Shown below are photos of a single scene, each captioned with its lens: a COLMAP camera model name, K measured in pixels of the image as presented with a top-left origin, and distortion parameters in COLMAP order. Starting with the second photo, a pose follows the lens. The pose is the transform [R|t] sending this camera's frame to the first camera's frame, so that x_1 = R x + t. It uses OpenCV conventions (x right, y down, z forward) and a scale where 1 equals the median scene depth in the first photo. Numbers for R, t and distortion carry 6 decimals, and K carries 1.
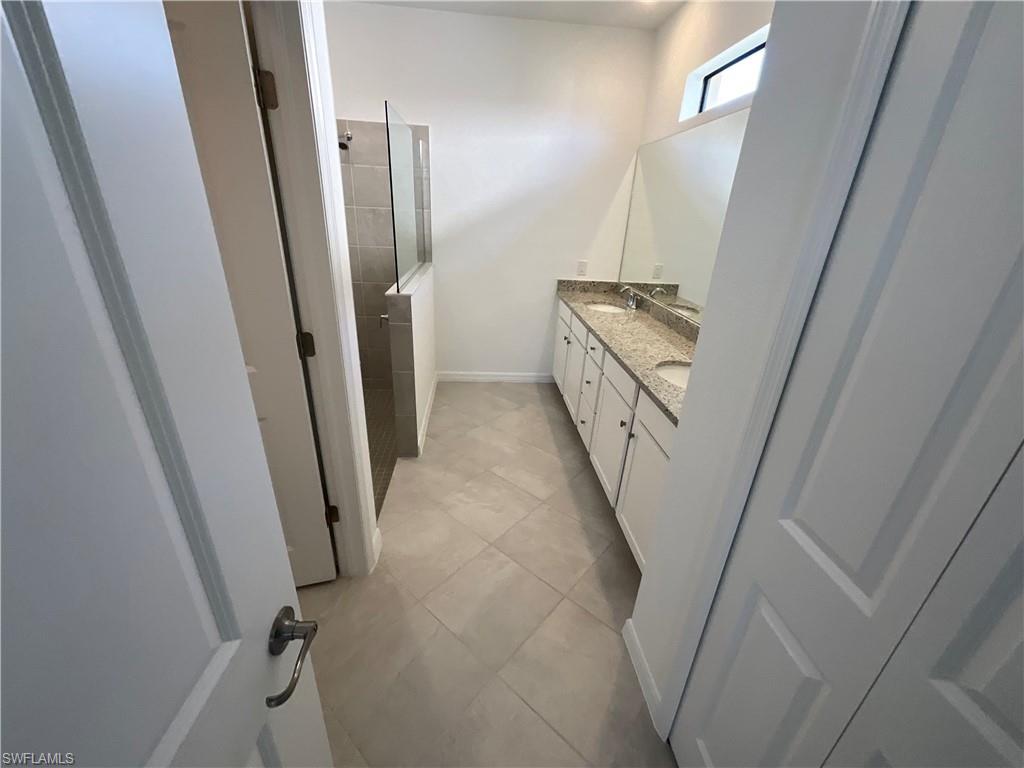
lens RADIAL K [[412.1, 0, 513.2], [0, 412.1, 383.2], [0, 0, 1]] dist [0.006385, -0.000725]
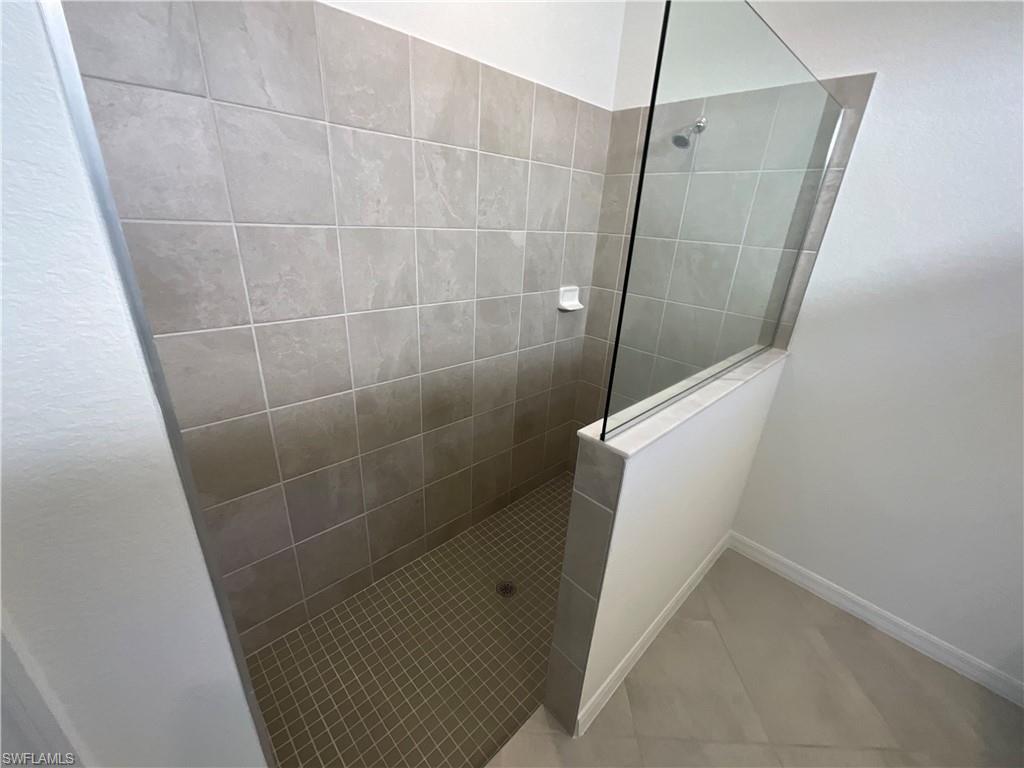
lens RADIAL K [[412.1, 0, 516.5], [0, 412.1, 382.4], [0, 0, 1]] dist [0.006385, -0.000725]
pose [[0.633799, 0.281610, -0.720413, -0.038283], [-0.325094, 0.942097, 0.082259, -0.256011], [0.701864, 0.182066, 0.688650, 0.570444]]
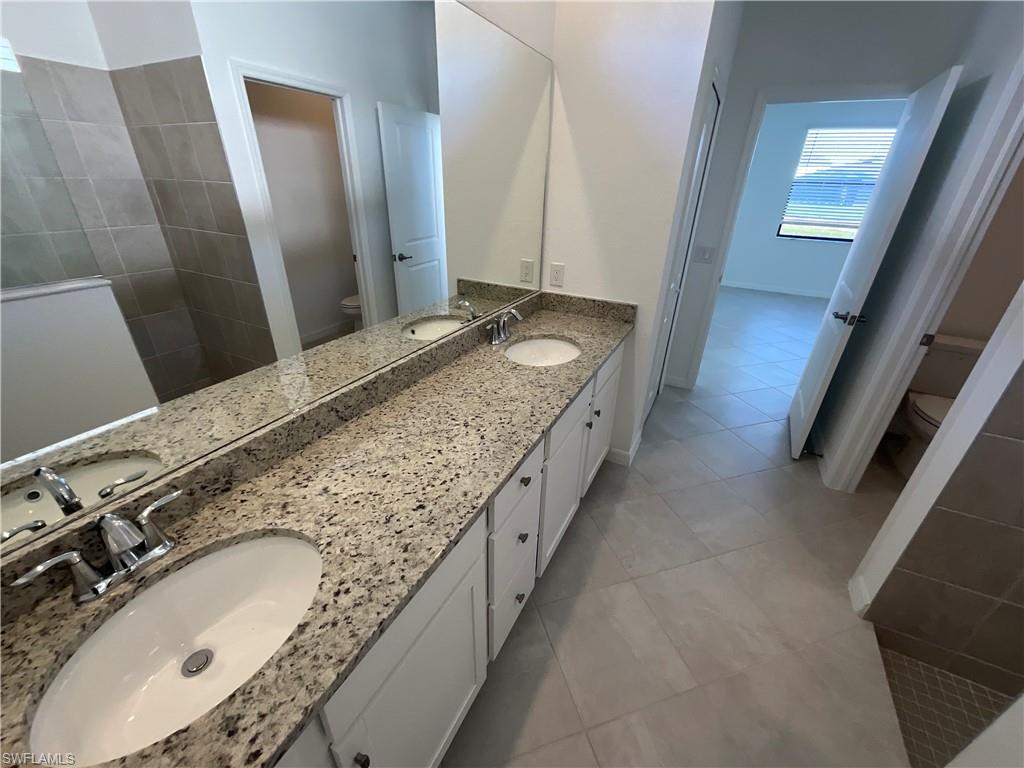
lens RADIAL K [[412.1, 0, 513.3], [0, 412.1, 381.8], [0, 0, 1]] dist [0.006385, -0.000725]
pose [[-0.844862, -0.303164, 0.440794, 0.029925], [0.138991, 0.671261, 0.728073, -0.499712], [-0.516614, 0.676387, -0.524986, 1.164524]]
